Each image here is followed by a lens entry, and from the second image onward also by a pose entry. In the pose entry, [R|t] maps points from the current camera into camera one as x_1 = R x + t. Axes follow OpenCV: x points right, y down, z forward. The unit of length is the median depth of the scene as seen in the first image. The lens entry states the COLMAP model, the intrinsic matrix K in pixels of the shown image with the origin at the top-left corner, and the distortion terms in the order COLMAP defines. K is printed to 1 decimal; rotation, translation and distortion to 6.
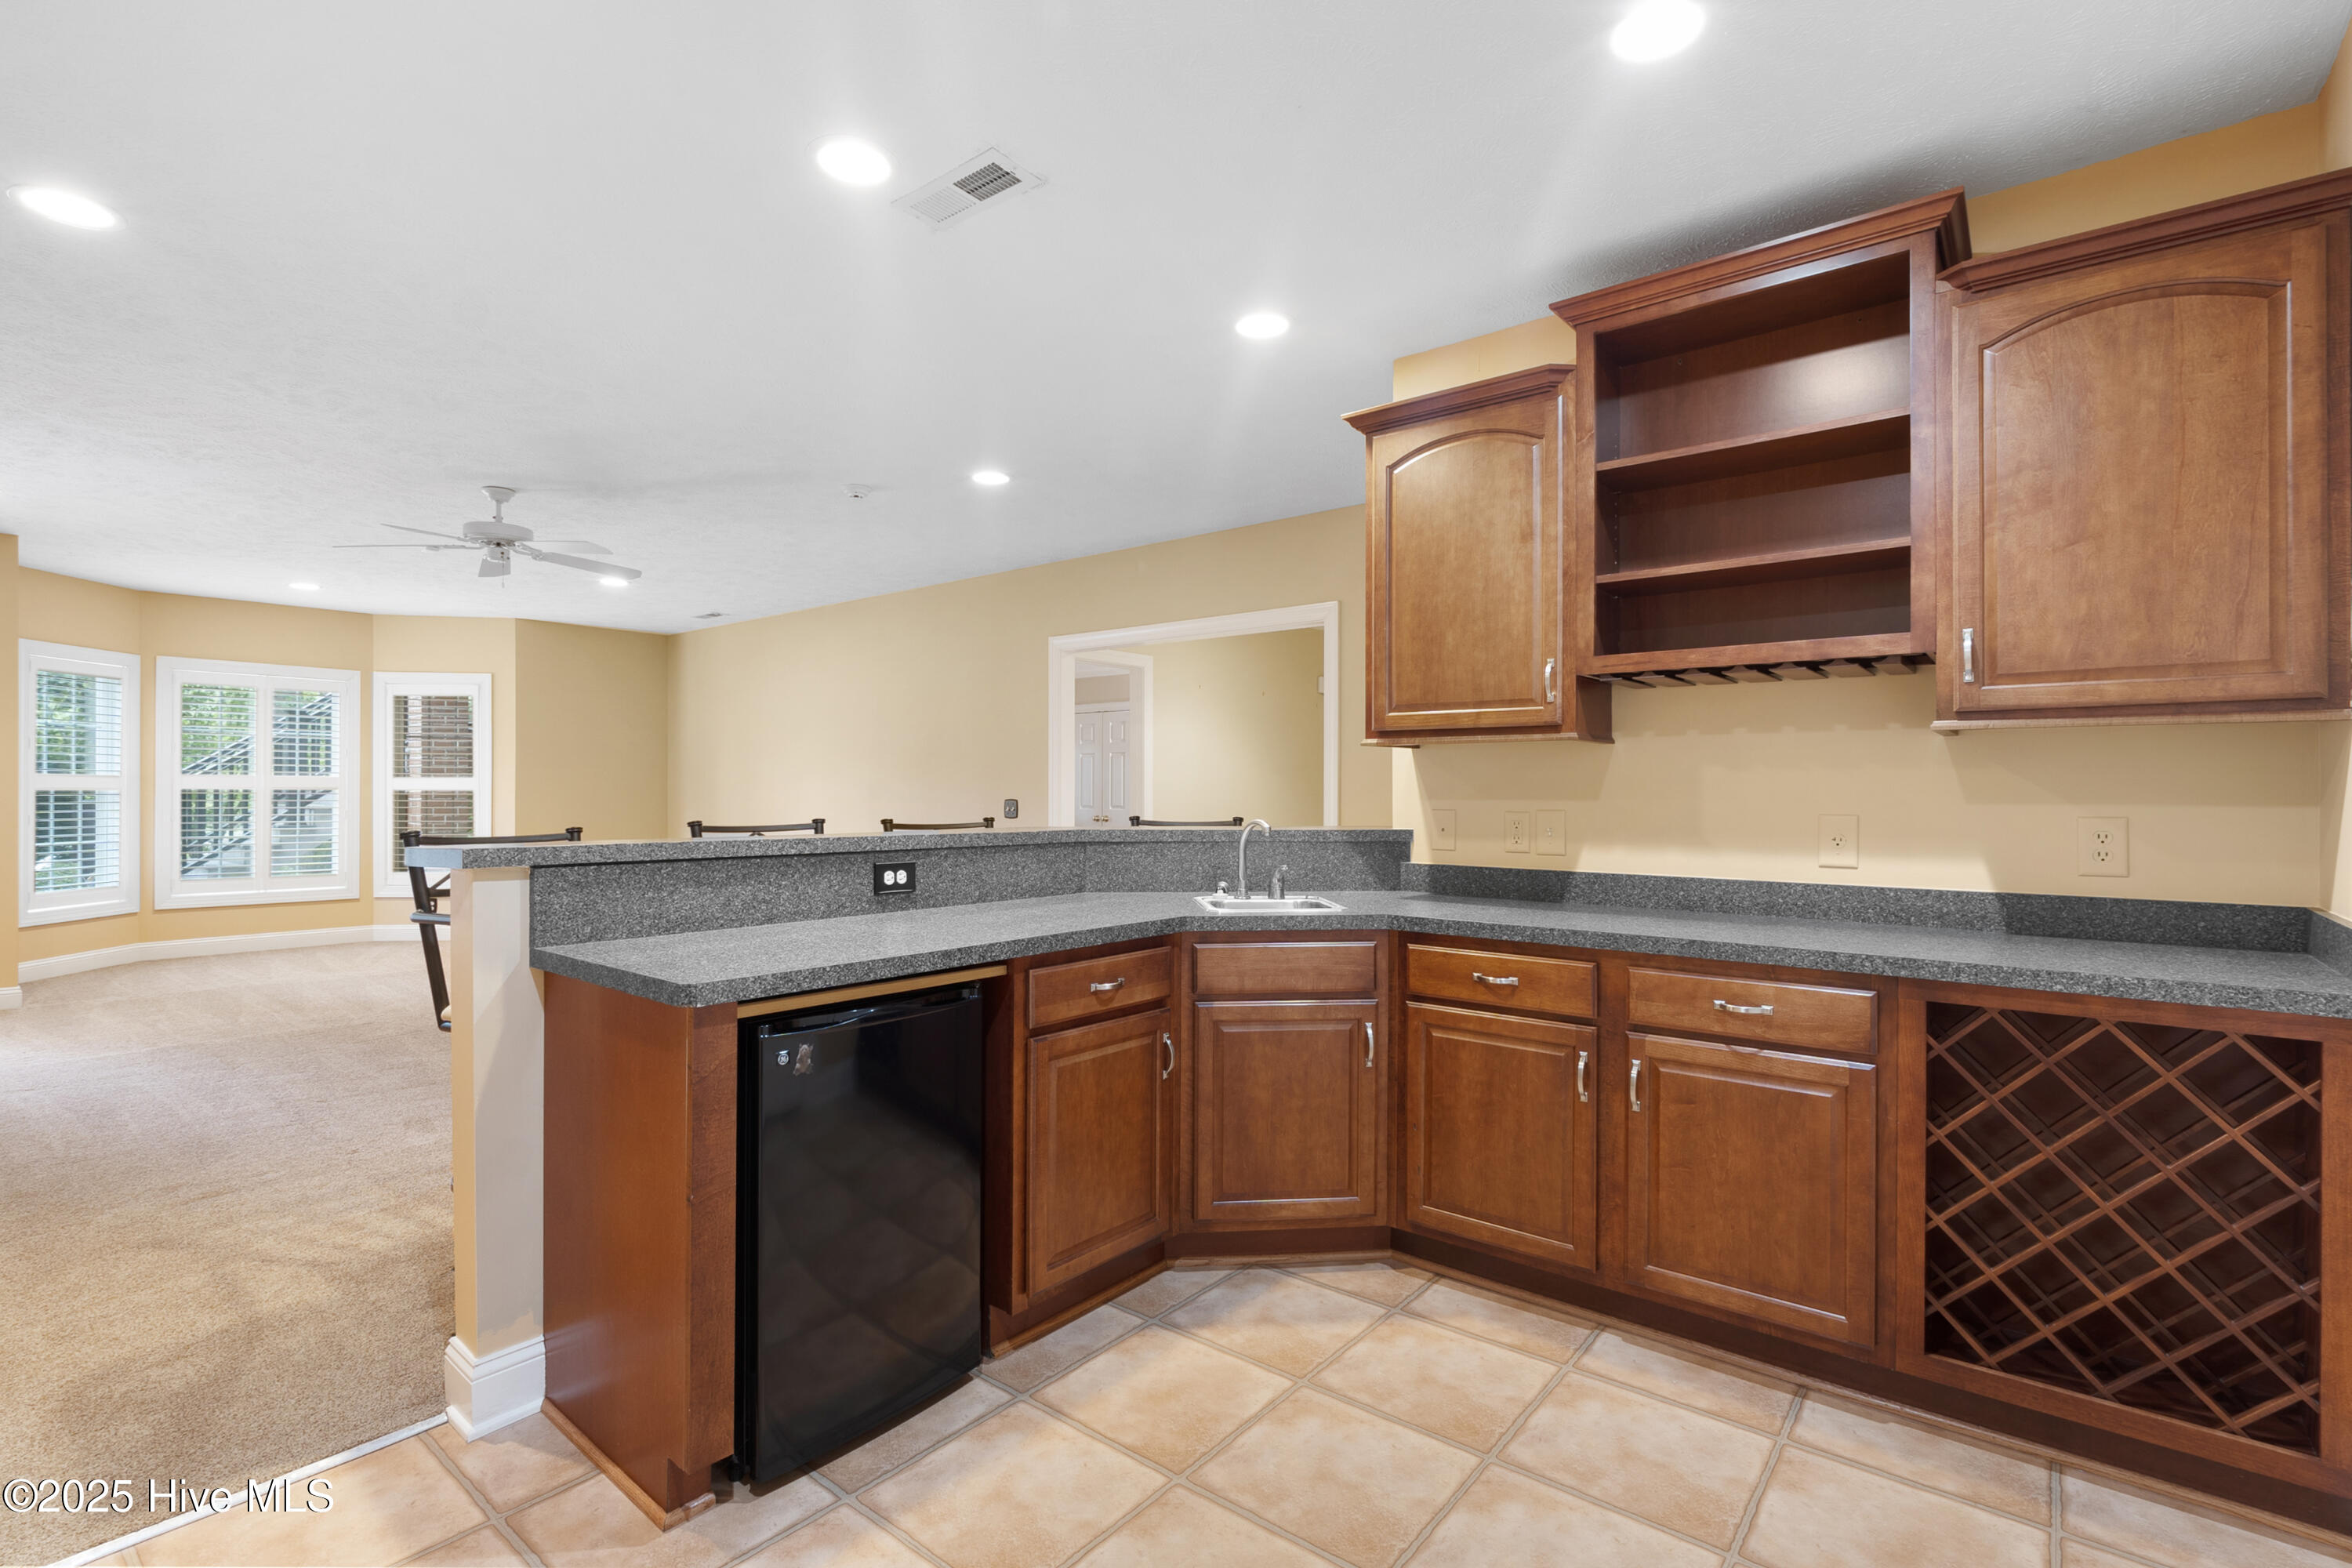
lens RADIAL K [[1082.2, 0, 1174.8], [0, 1082.2, 784.9], [0, 0, 1]] dist [-0.005706, -0.000014]
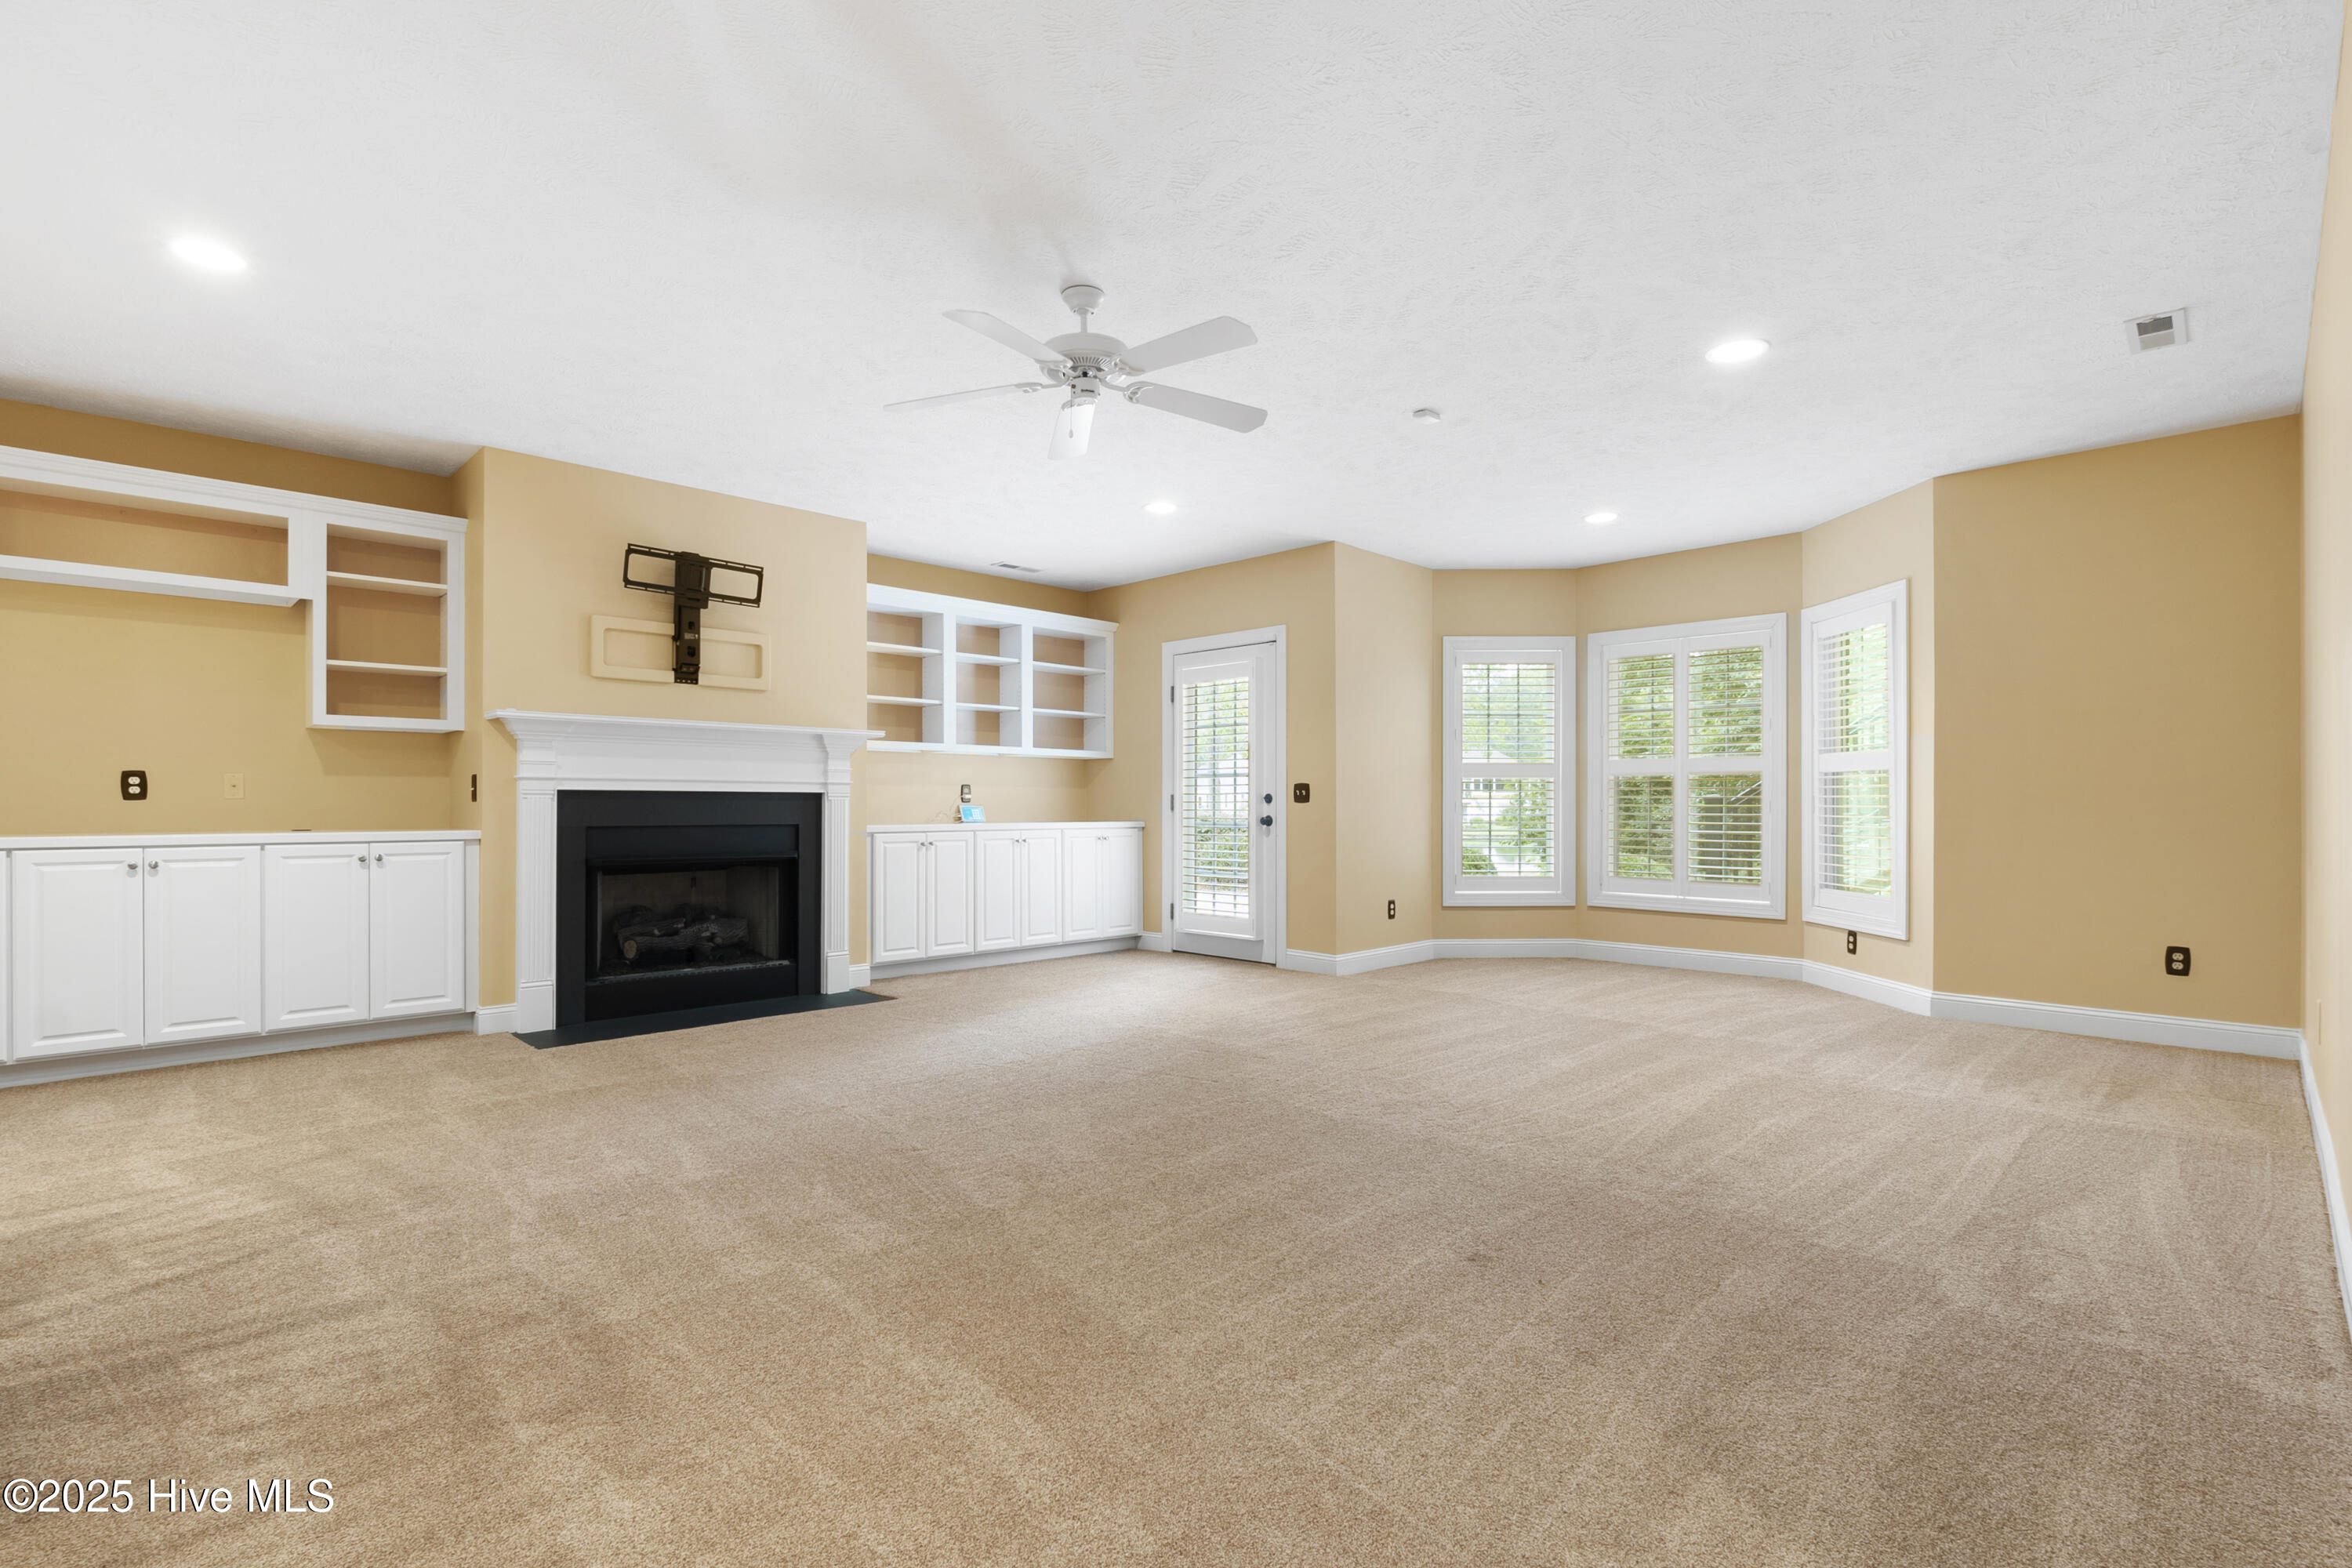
lens RADIAL K [[1082.2, 0, 1176.7], [0, 1082.2, 797.3], [0, 0, 1]] dist [-0.005706, -0.000014]
pose [[-0.099151, -0.013247, -0.994984, 0.022797], [0.007043, 0.999877, -0.014014, 0.031704], [0.995047, -0.008397, -0.099045, 0.711368]]
